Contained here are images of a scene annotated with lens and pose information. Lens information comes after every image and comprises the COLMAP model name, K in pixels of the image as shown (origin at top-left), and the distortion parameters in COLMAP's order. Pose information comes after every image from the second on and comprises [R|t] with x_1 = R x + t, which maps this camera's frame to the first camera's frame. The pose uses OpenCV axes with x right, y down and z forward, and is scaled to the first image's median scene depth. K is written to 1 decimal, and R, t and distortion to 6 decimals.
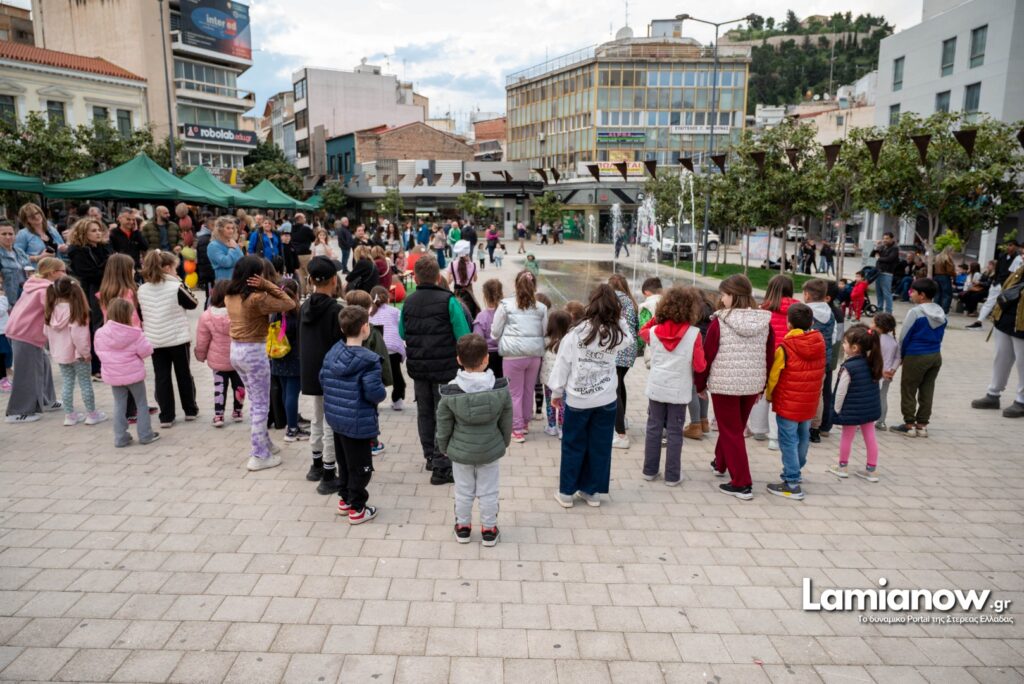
lens RADIAL K [[732.9, 0, 511.9], [0, 732.9, 342.1], [0, 0, 1]] dist [-0.003535, -0.000344]
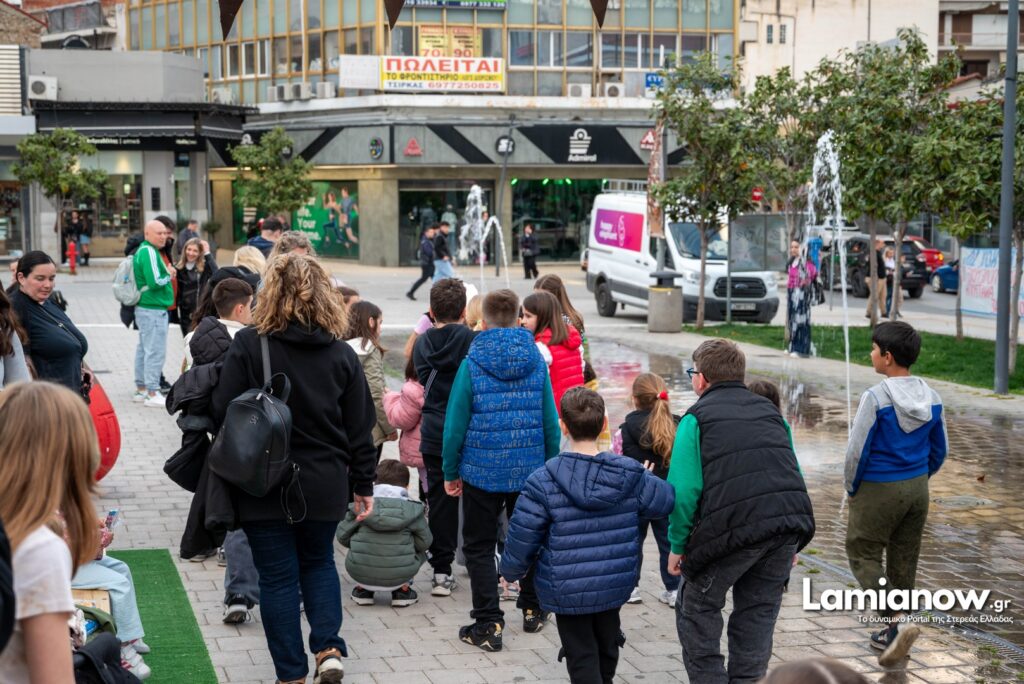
lens RADIAL K [[1547.5, 0, 511.6], [0, 1547.5, 342.3], [0, 0, 1]] dist [-0.009136, 0.000000]
pose [[0.961301, -0.032782, 0.273542, -0.047307], [0.053615, 0.996172, -0.069036, -0.037602], [-0.270231, 0.081030, 0.959380, 0.217819]]
